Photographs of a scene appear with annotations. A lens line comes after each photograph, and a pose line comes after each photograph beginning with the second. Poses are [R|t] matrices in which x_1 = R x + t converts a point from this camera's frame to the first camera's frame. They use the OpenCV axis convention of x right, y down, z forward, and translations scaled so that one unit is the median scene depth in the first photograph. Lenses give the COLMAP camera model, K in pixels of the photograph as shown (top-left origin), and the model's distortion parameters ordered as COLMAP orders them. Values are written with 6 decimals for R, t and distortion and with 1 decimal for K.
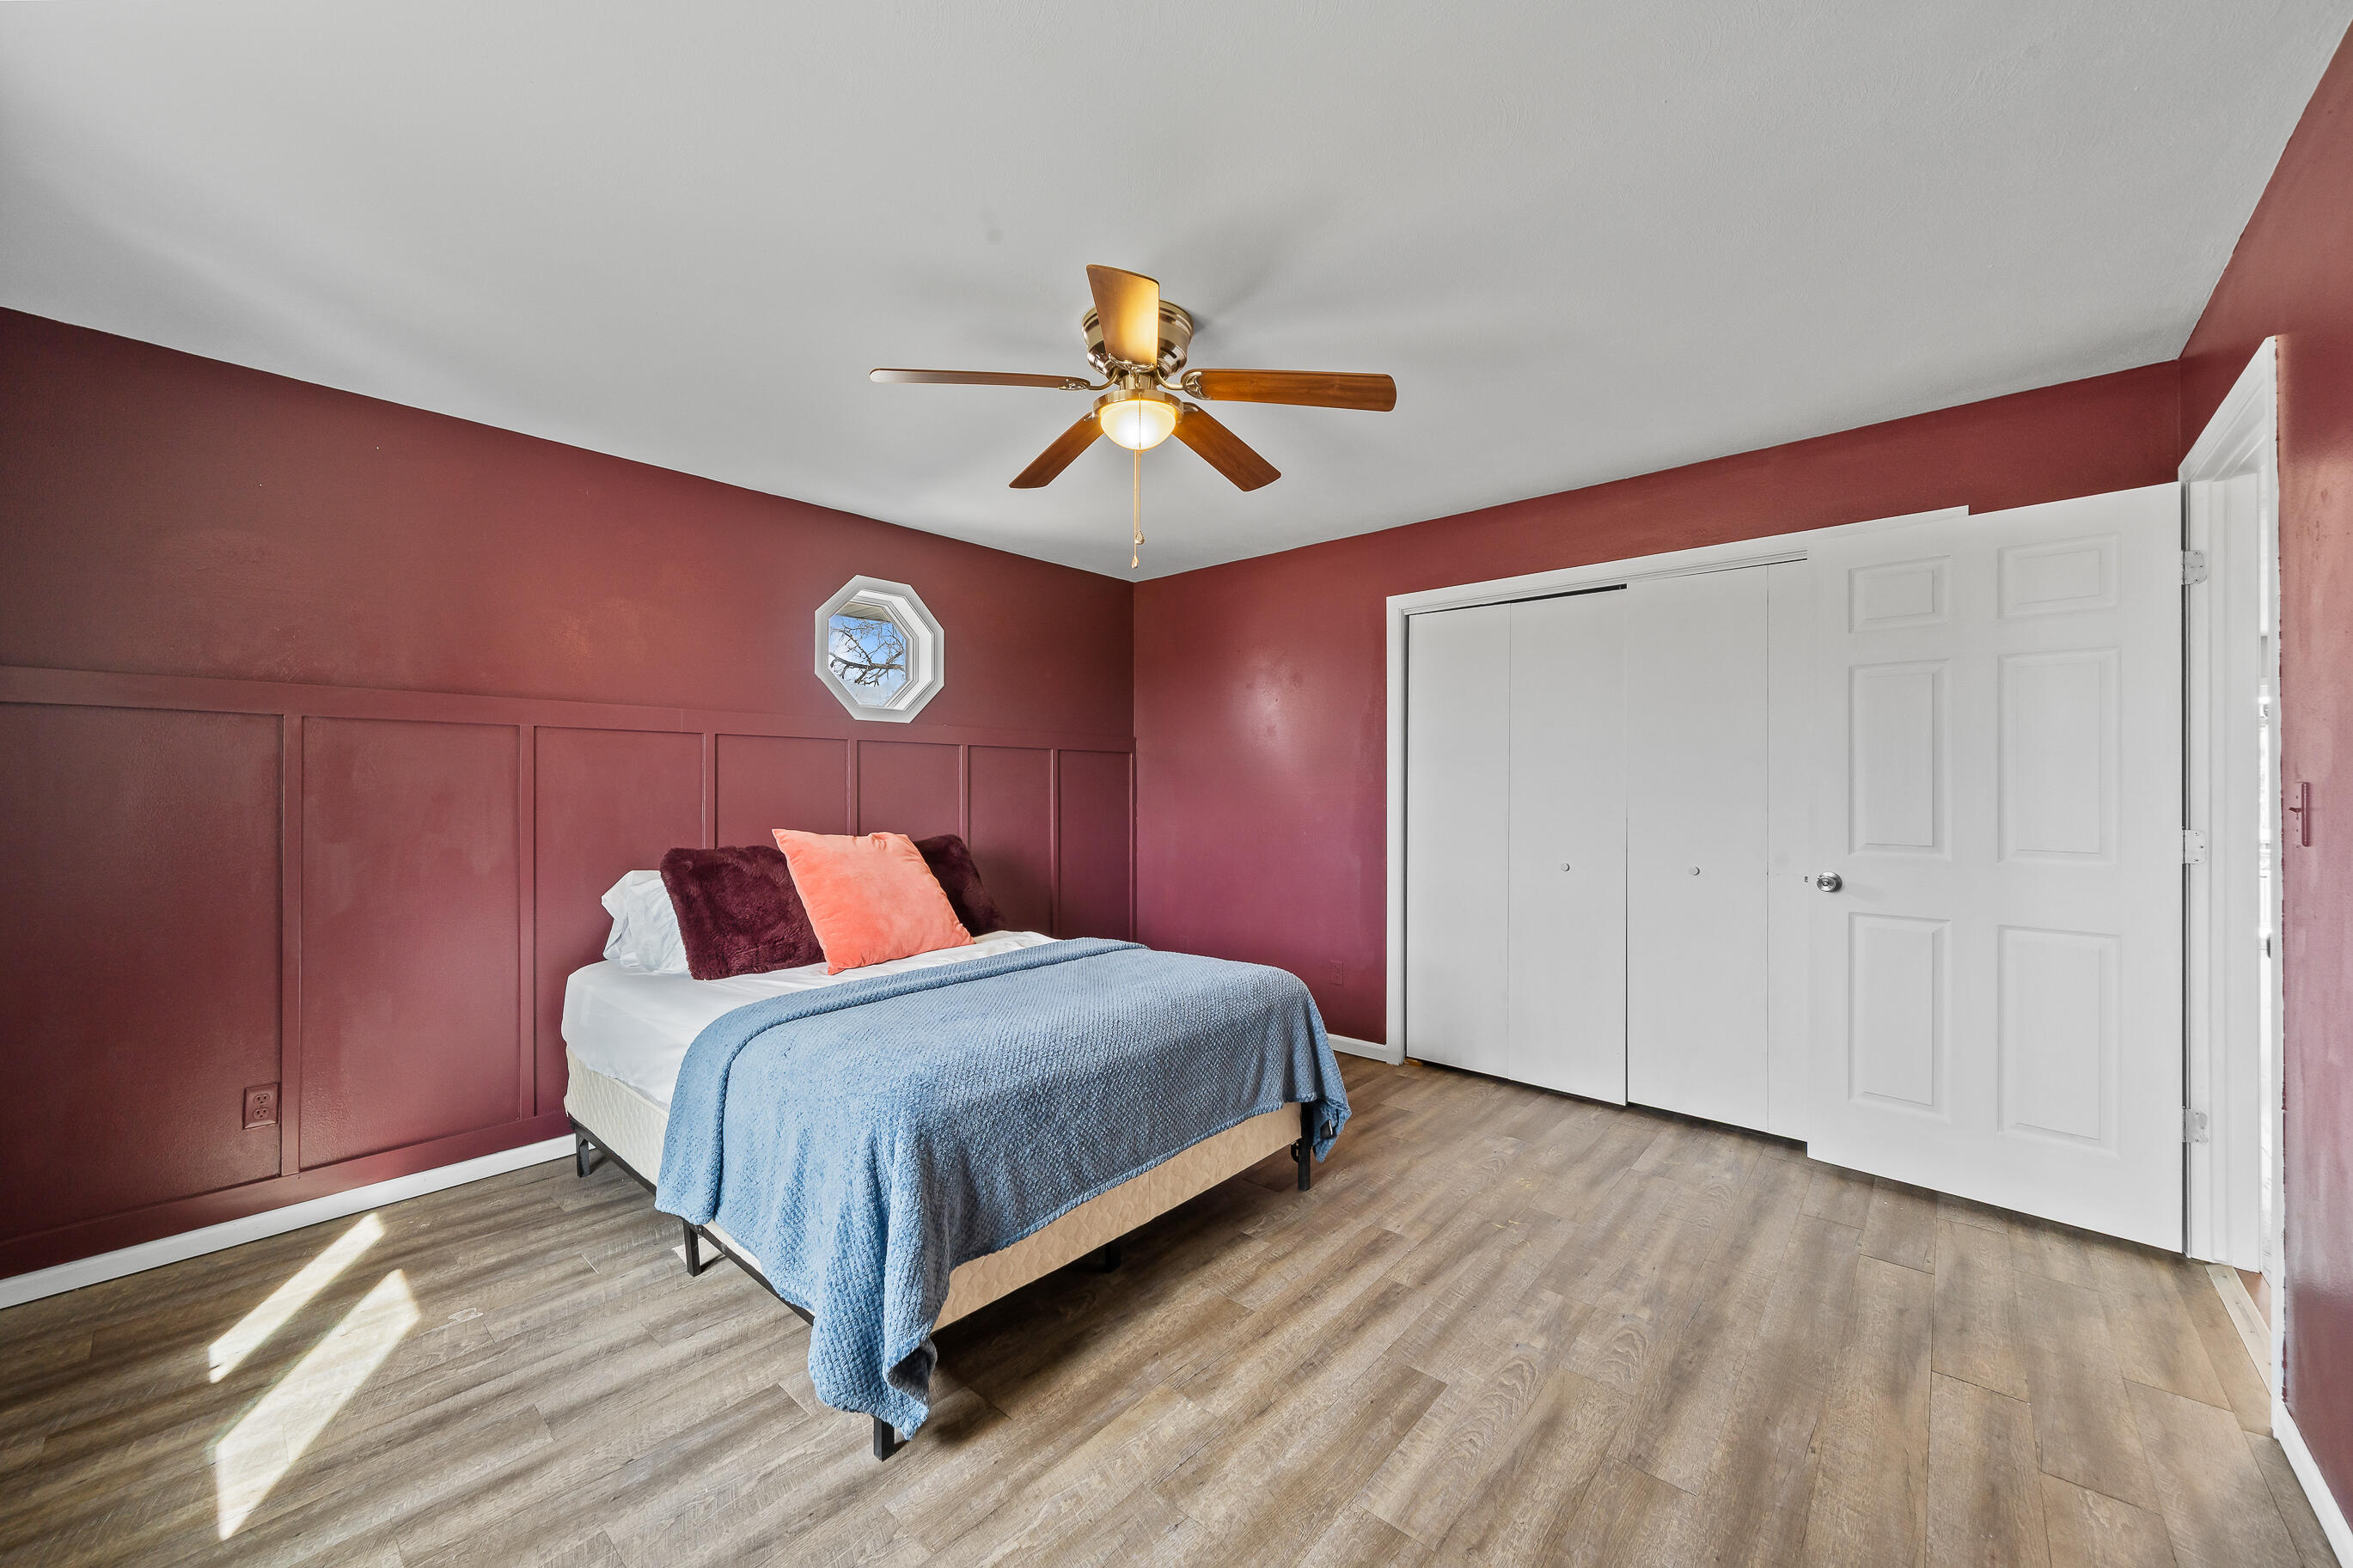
lens RADIAL K [[879.1, 0, 1176.5], [0, 879.1, 784.0], [0, 0, 1]] dist [-0.000871, -0.000087]
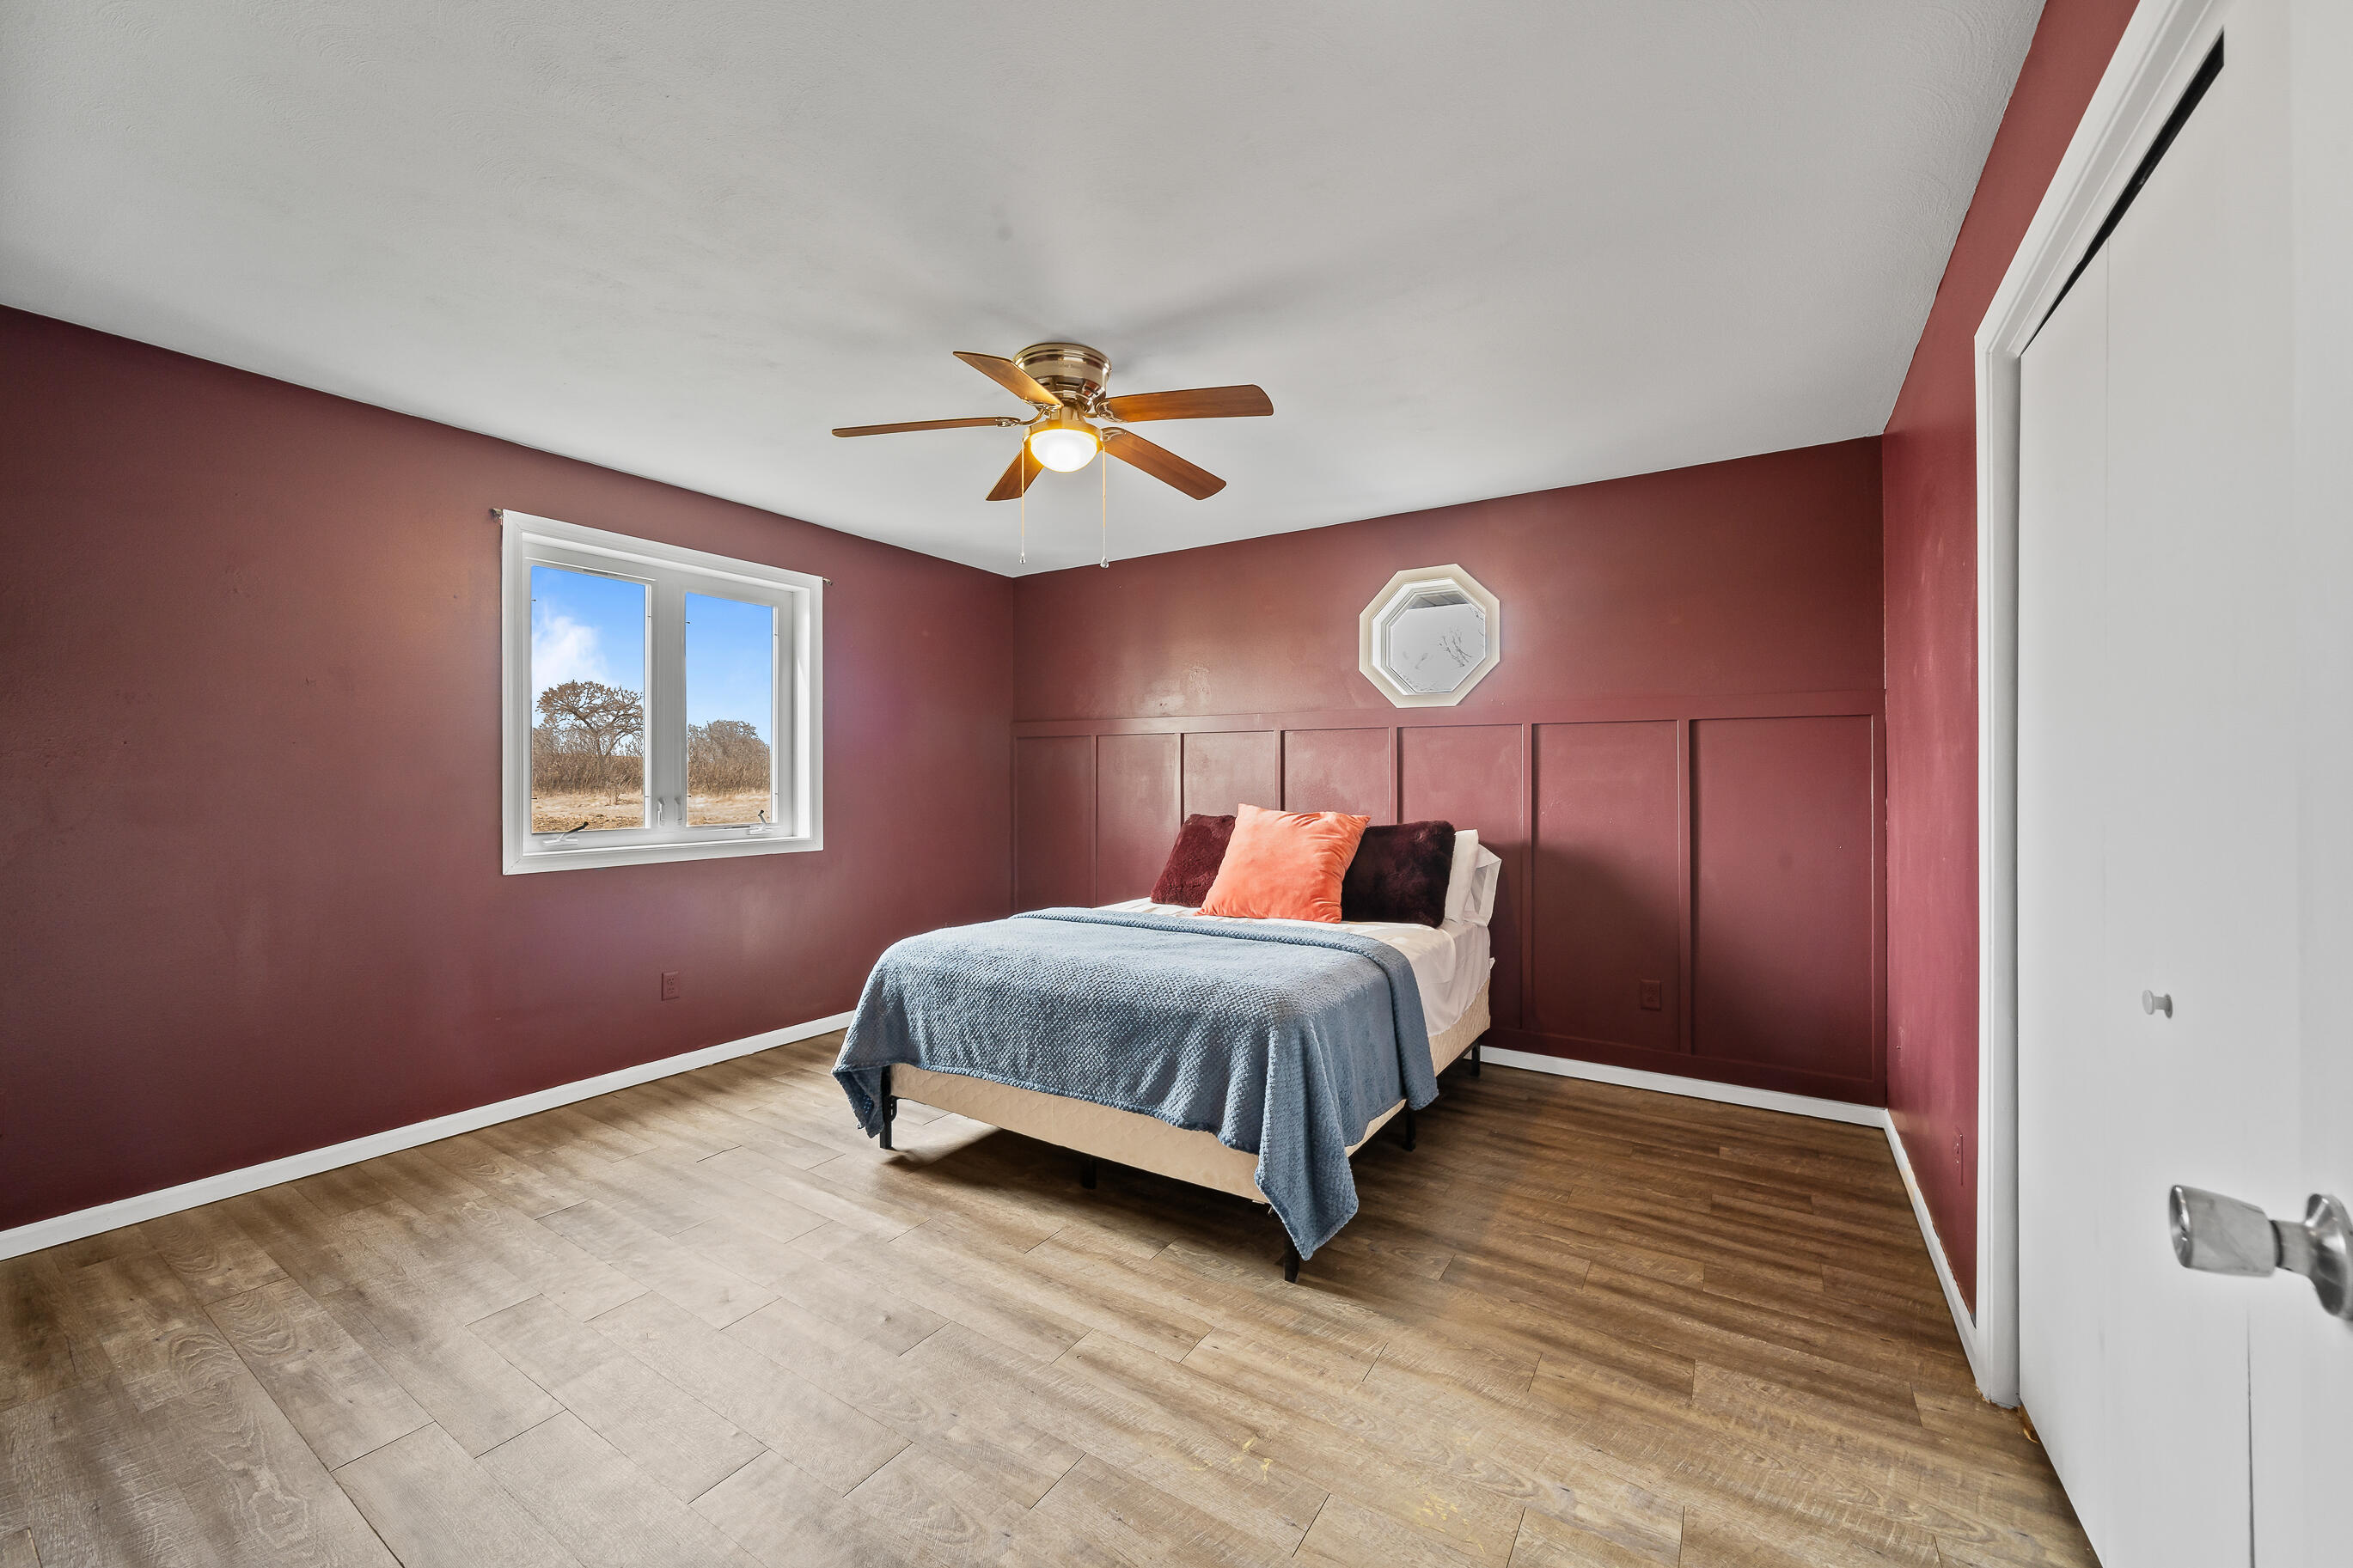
lens RADIAL K [[903.7, 0, 1169.4], [0, 903.7, 773.2], [0, 0, 1]] dist [0.012552, -0.000093]
pose [[0.158582, 0.000697, -0.987346, 1.116339], [0.000536, 1.000000, 0.000792, 0.009187], [0.987346, -0.000655, 0.158582, 0.917365]]
